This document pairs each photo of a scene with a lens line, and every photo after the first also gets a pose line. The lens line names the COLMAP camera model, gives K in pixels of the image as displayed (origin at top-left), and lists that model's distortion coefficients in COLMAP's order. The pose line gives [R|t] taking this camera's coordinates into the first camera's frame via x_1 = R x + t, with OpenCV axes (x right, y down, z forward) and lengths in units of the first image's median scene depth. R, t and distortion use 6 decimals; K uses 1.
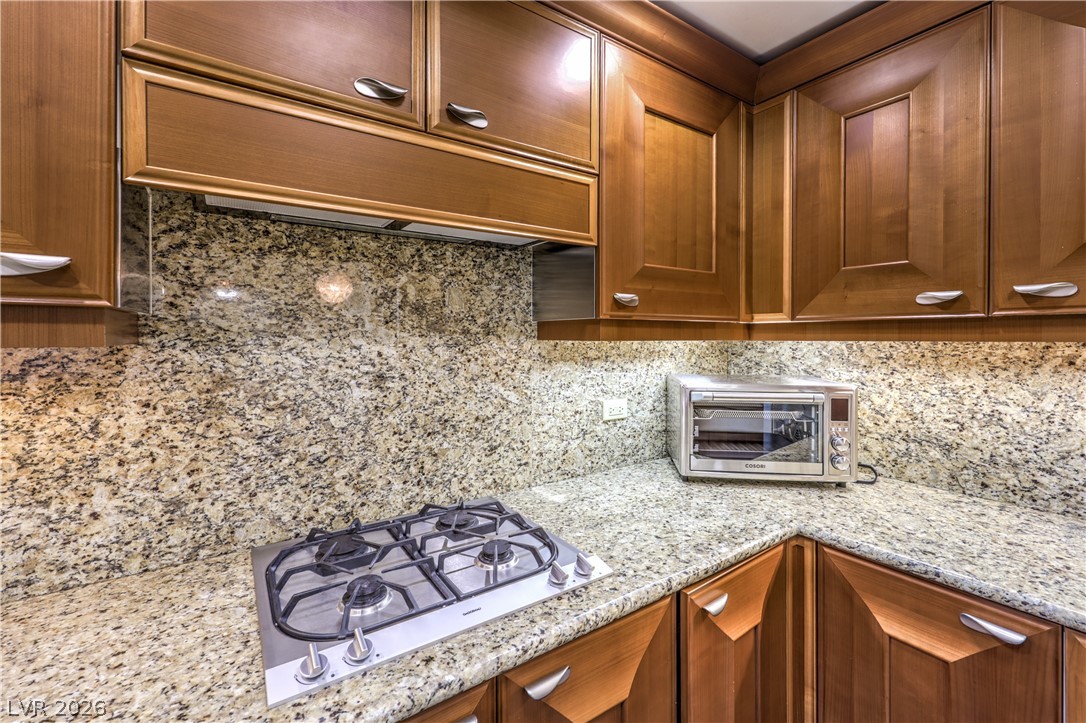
lens RADIAL K [[446.5, 0, 519.8], [0, 446.5, 338.2], [0, 0, 1]] dist [0.002887, -0.000310]
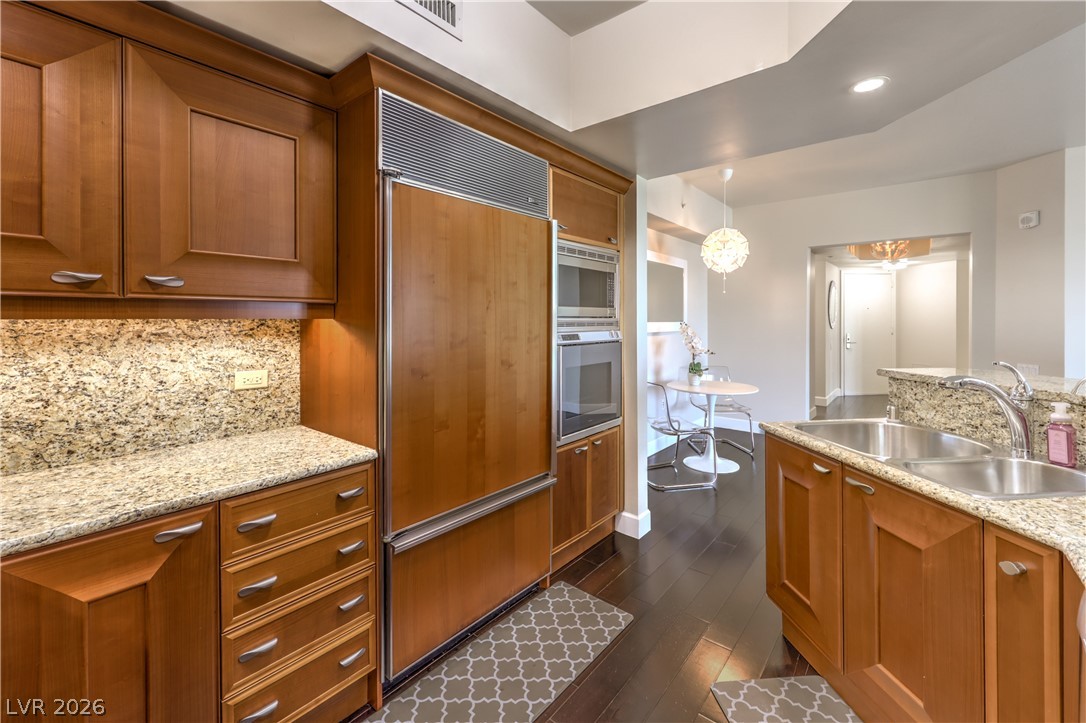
lens RADIAL K [[446.5, 0, 565.6], [0, 446.5, 315.7], [0, 0, 1]] dist [0.002887, -0.000310]
pose [[-0.315114, 0.010453, 0.948996, -0.388184], [0.004094, 0.999945, -0.009655, 0.012810], [-0.949045, 0.000843, -0.315139, 0.211510]]
